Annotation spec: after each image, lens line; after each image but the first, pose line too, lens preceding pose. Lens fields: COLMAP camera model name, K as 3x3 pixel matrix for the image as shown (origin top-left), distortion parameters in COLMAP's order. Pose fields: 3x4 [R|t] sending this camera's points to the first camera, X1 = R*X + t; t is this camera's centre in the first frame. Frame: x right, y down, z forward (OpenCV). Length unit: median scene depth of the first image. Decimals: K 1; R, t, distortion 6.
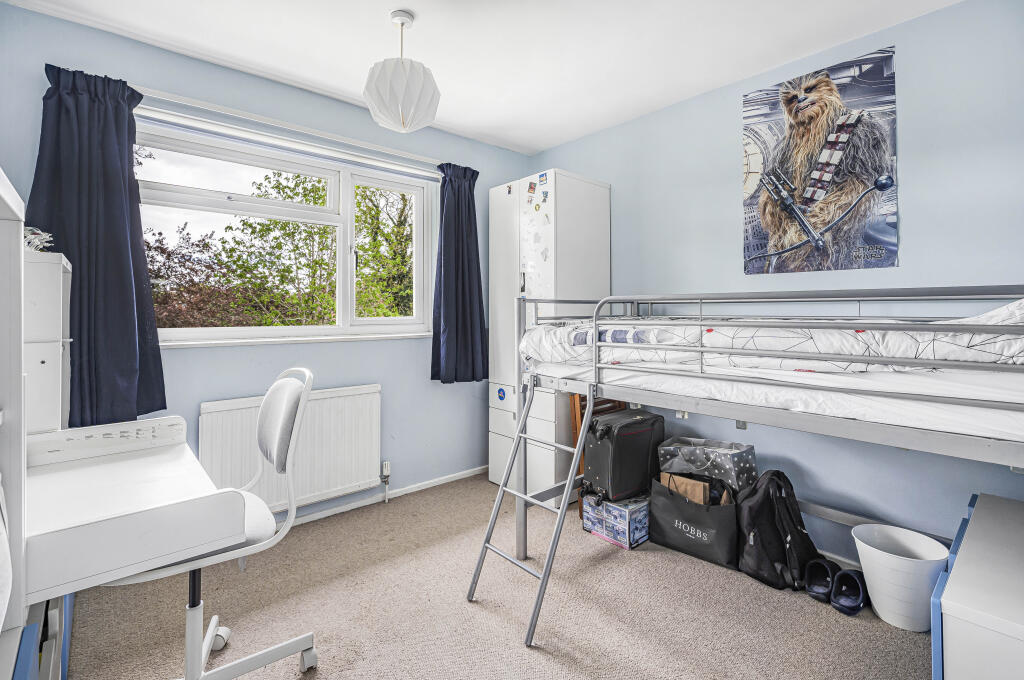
lens RADIAL K [[470.2, 0, 512.4], [0, 470.2, 309.0], [0, 0, 1]] dist [-0.000474, 0.000340]
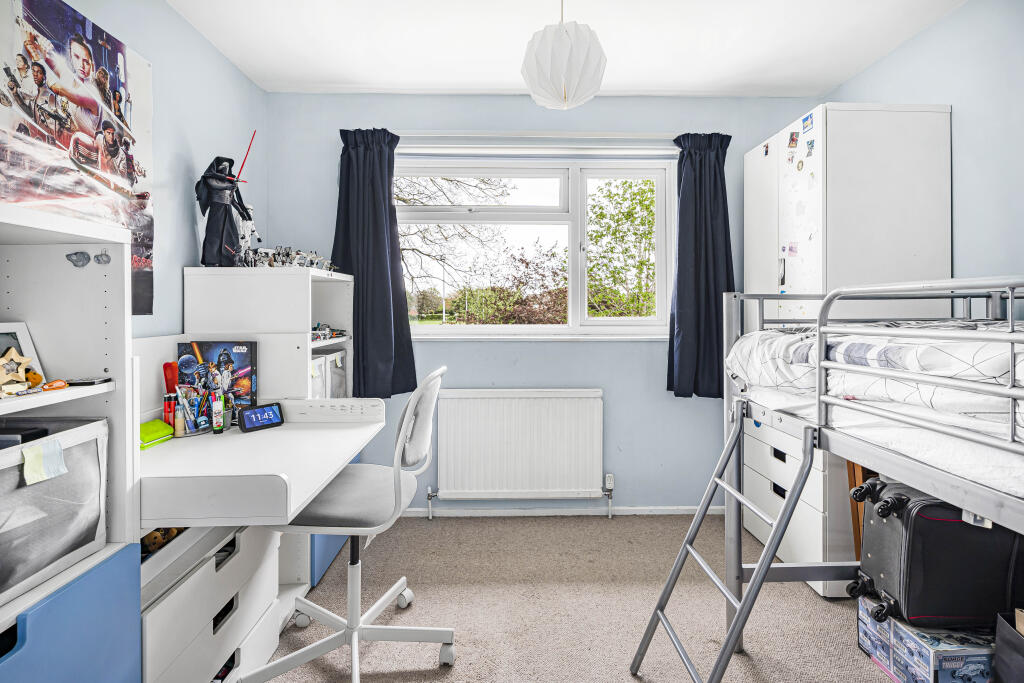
lens RADIAL K [[470.2, 0, 512.4], [0, 470.2, 310.5], [0, 0, 1]] dist [-0.000474, 0.000340]
pose [[0.766959, 0.001634, -0.641694, 0.202647], [0.001425, 0.999990, 0.004250, 0.000128], [0.641694, -0.004174, 0.766949, 0.197511]]
